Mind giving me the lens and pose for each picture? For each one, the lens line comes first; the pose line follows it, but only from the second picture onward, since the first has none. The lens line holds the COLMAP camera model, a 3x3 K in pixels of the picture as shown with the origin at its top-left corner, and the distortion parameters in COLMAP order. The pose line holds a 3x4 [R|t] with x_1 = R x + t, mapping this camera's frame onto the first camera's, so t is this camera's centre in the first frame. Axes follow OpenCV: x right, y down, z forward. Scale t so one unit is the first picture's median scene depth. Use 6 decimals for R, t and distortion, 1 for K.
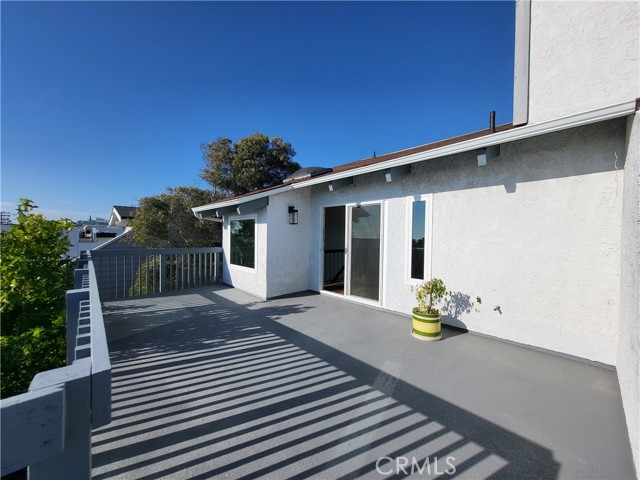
lens RADIAL K [[254.8, 0, 320.9], [0, 254.8, 239.7], [0, 0, 1]] dist [0.002781, -0.000458]
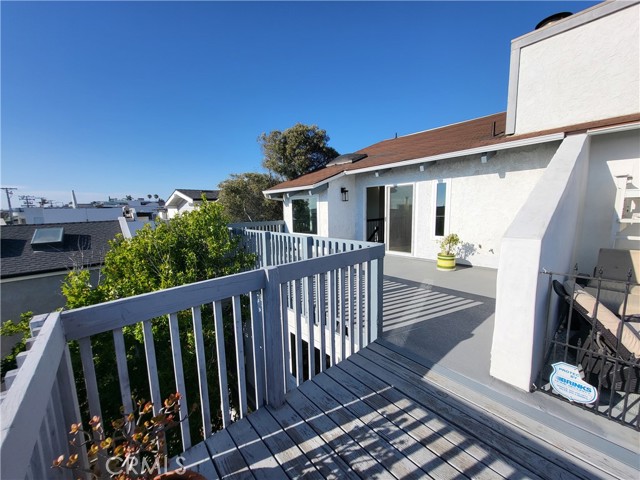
lens RADIAL K [[254.8, 0, 319.4], [0, 254.8, 240.3], [0, 0, 1]] dist [0.002781, -0.000458]
pose [[0.998750, -0.030212, -0.039818, -0.232895], [0.034414, 0.993393, 0.109482, -0.007581], [0.036247, -0.110715, 0.993191, -0.449444]]
